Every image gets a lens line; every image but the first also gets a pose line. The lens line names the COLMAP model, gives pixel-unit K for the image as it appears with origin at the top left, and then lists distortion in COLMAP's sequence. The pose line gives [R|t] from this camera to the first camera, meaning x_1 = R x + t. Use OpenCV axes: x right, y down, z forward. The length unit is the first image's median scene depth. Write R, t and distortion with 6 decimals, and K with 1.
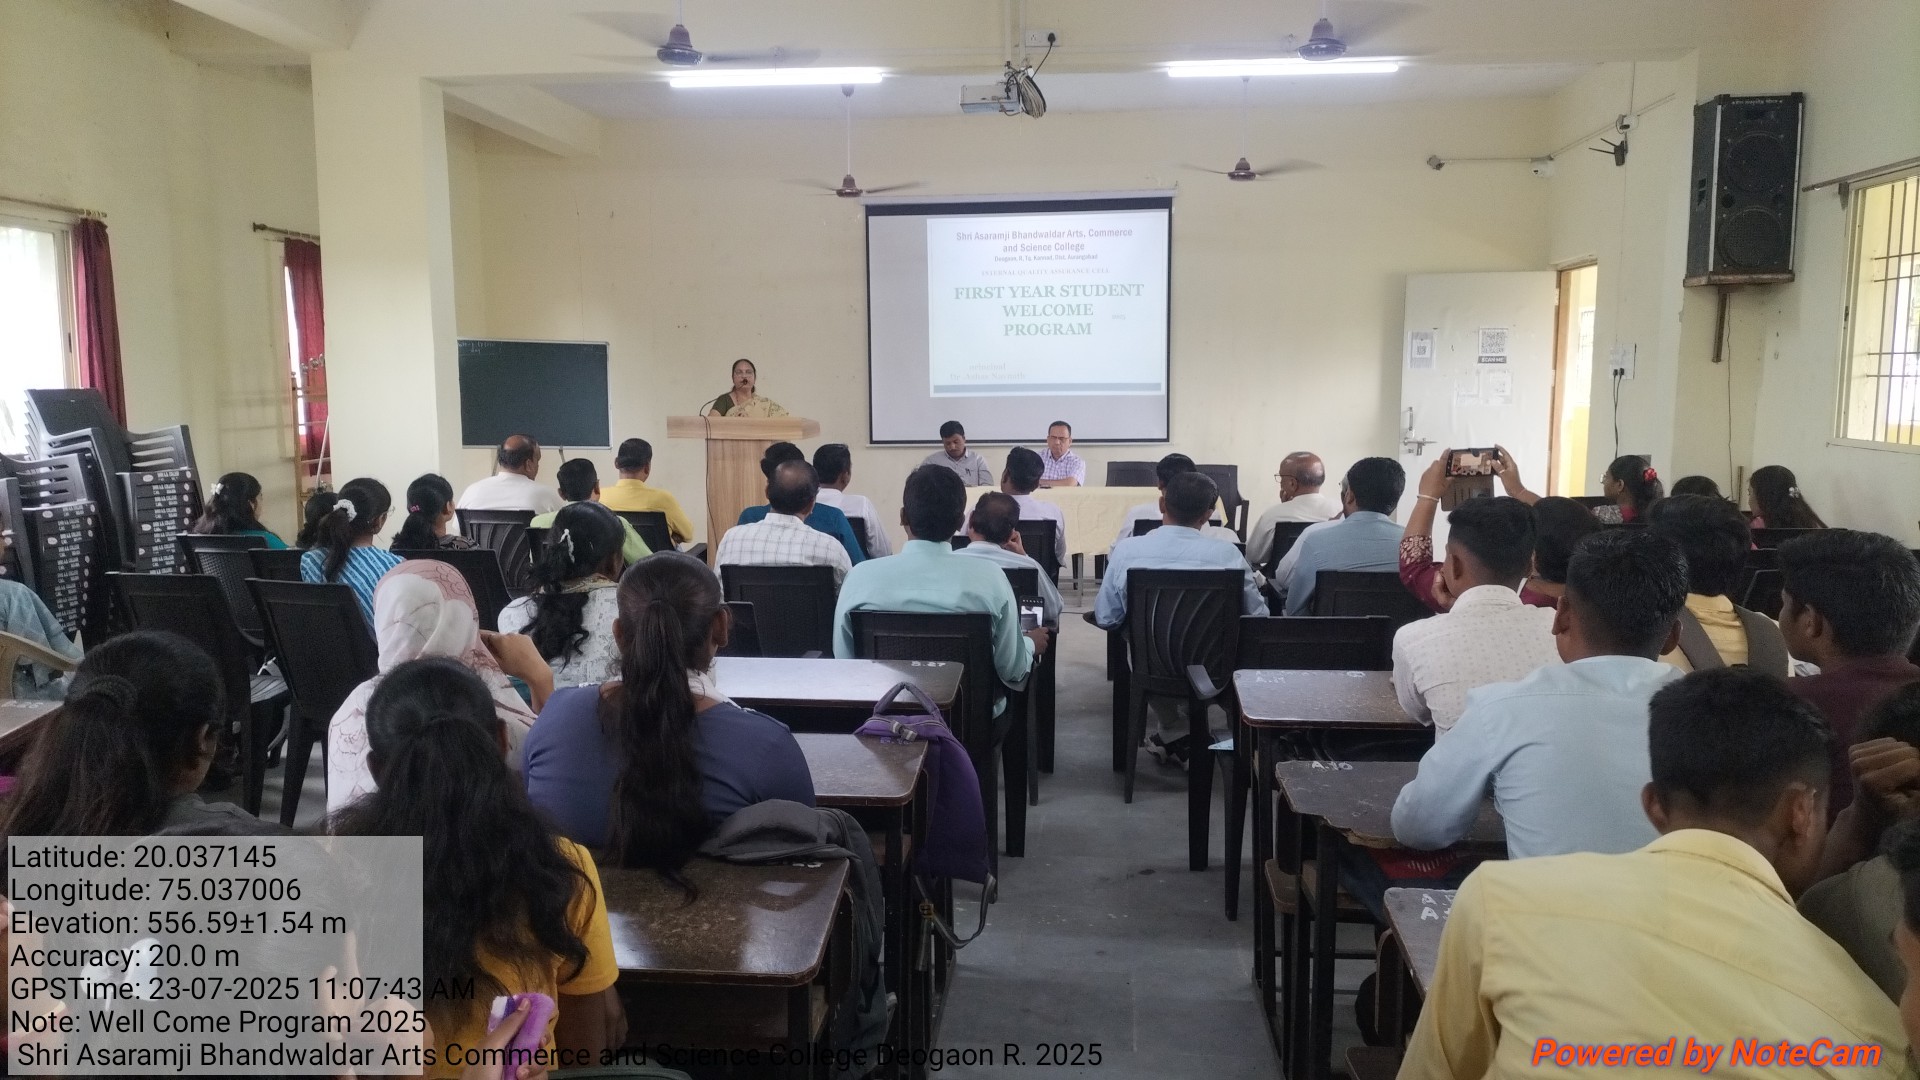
lens RADIAL K [[1470.2, 0, 935.0], [0, 1470.2, 534.8], [0, 0, 1]] dist [0.042138, -0.056519]
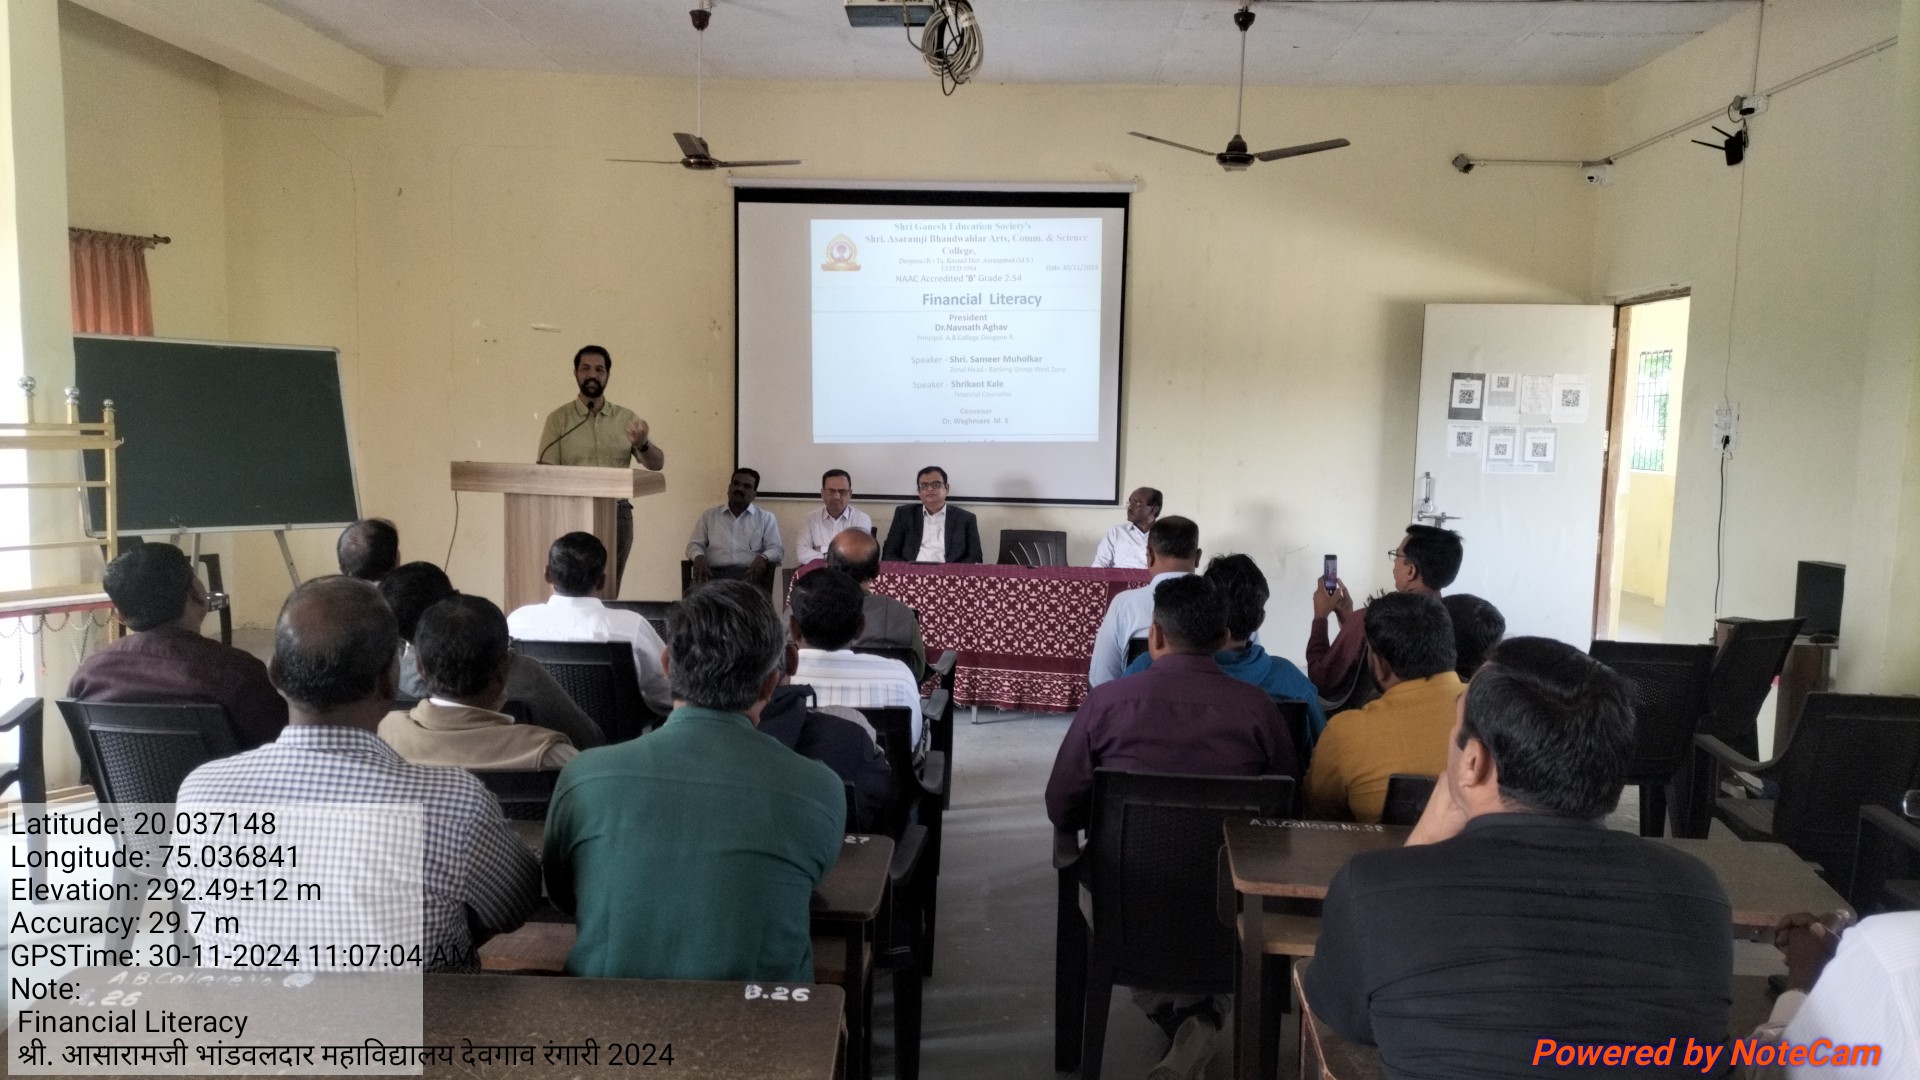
lens RADIAL K [[1470.2, 0, 922.3], [0, 1470.2, 538.6], [0, 0, 1]] dist [0.042138, -0.056519]
pose [[0.997302, 0.024848, 0.069068, 0.001872], [-0.023182, 0.999423, -0.024817, -0.029743], [-0.069645, 0.023149, 0.997303, 0.276408]]
